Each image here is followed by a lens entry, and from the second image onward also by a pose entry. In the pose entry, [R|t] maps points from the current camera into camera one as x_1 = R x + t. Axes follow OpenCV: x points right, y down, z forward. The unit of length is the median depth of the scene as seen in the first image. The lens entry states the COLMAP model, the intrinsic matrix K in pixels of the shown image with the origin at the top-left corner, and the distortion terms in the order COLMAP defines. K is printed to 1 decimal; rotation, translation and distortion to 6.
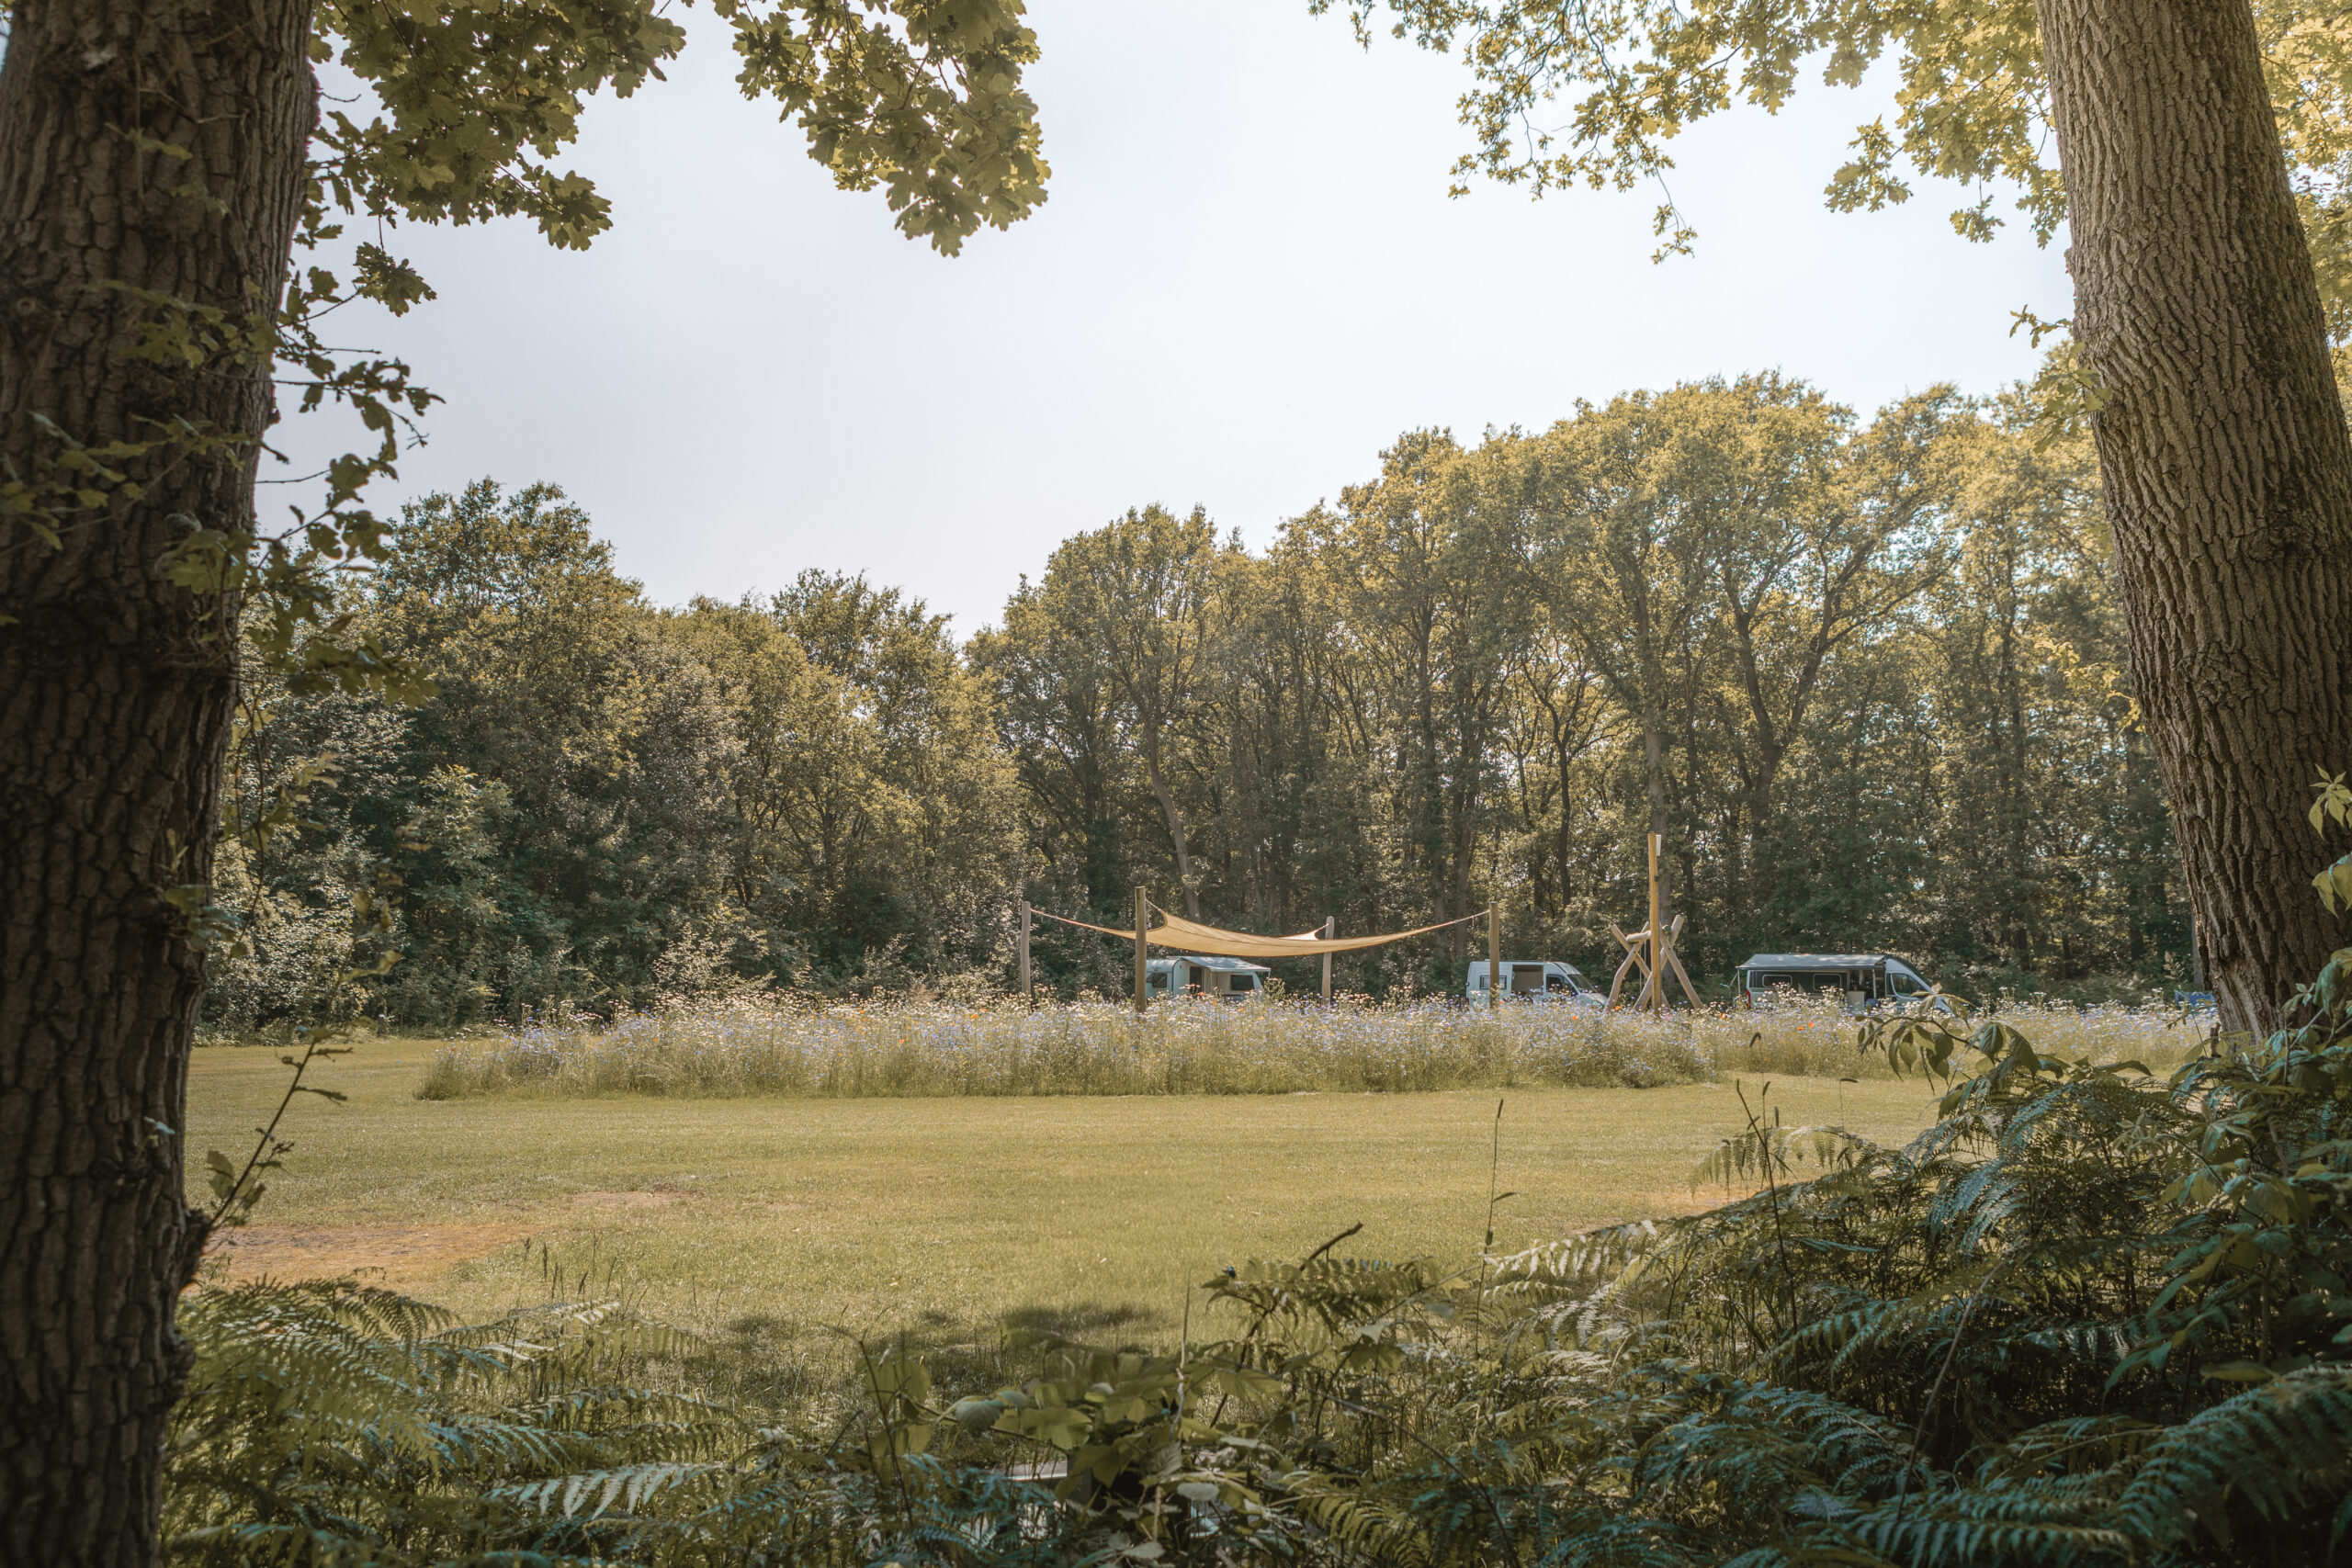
lens RADIAL K [[1627.9, 0, 1175.0], [0, 1627.9, 785.7], [0, 0, 1]] dist [0.000791, 0.000931]
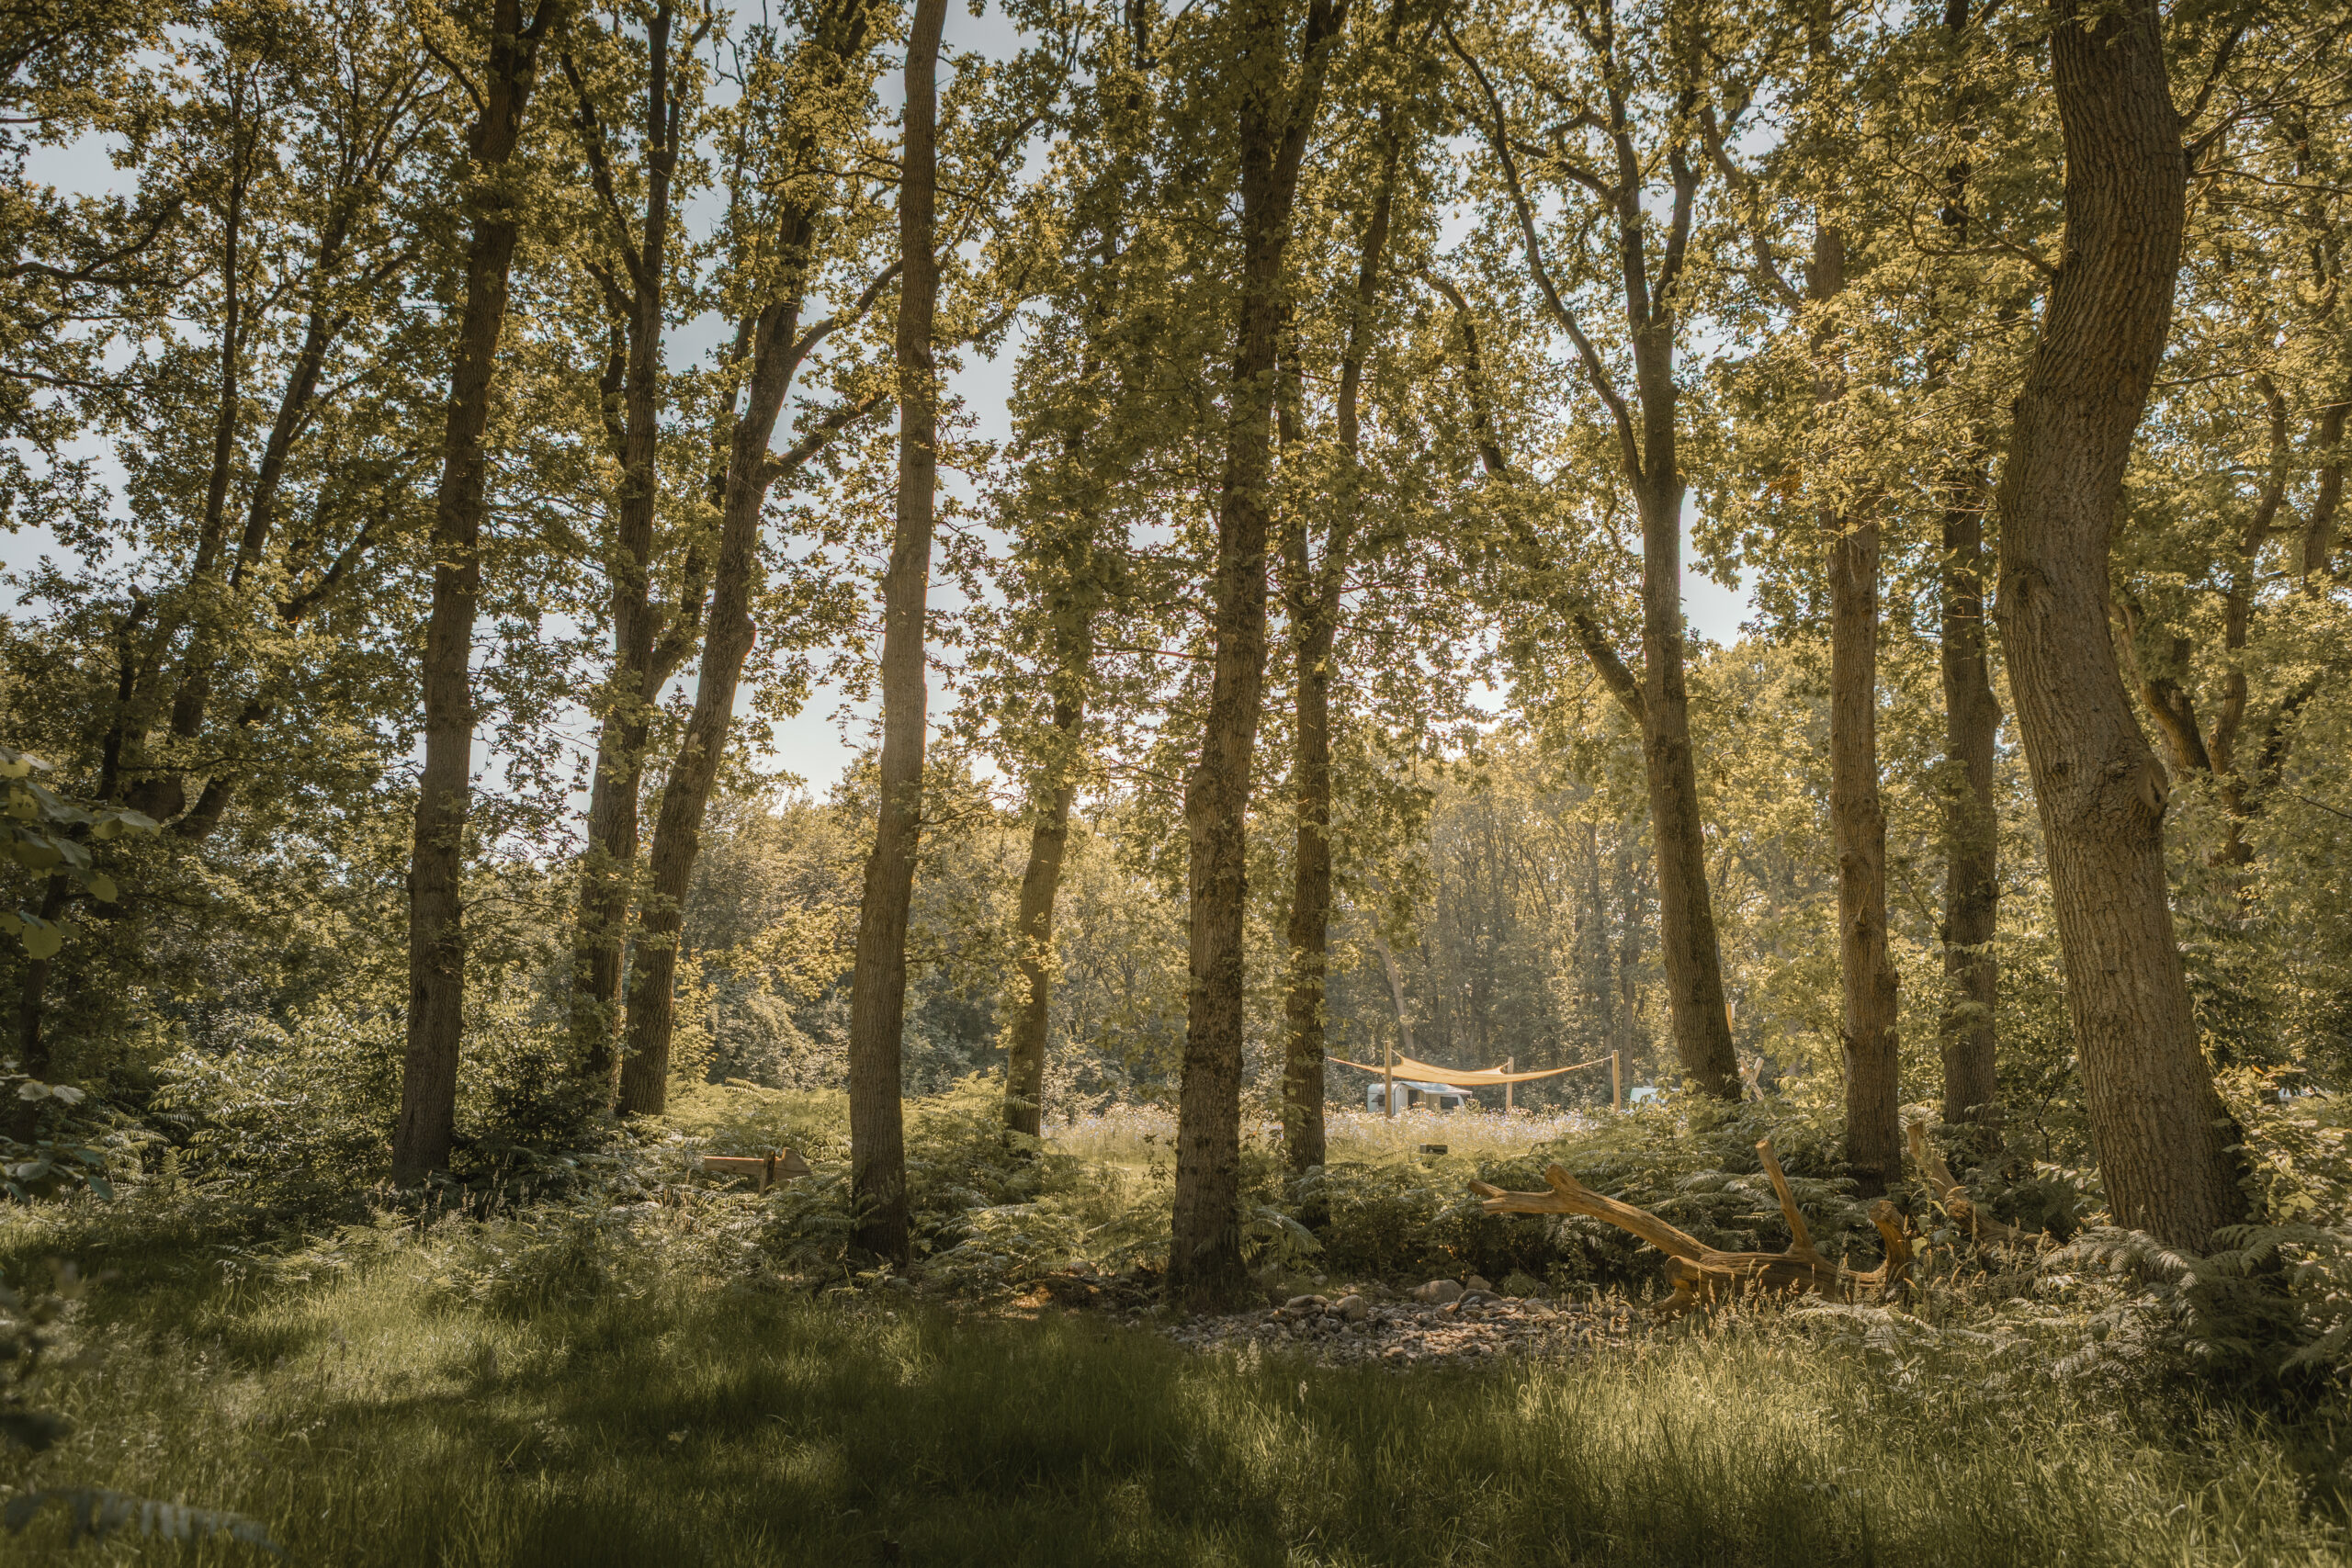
lens RADIAL K [[1627.9, 0, 1178.4], [0, 1627.9, 782.2], [0, 0, 1]] dist [0.000791, 0.000931]
pose [[0.992926, -0.011712, -0.118156, -0.022003], [0.002943, 0.997245, -0.074123, -0.048368], [0.118698, 0.073250, 0.990225, -0.416568]]
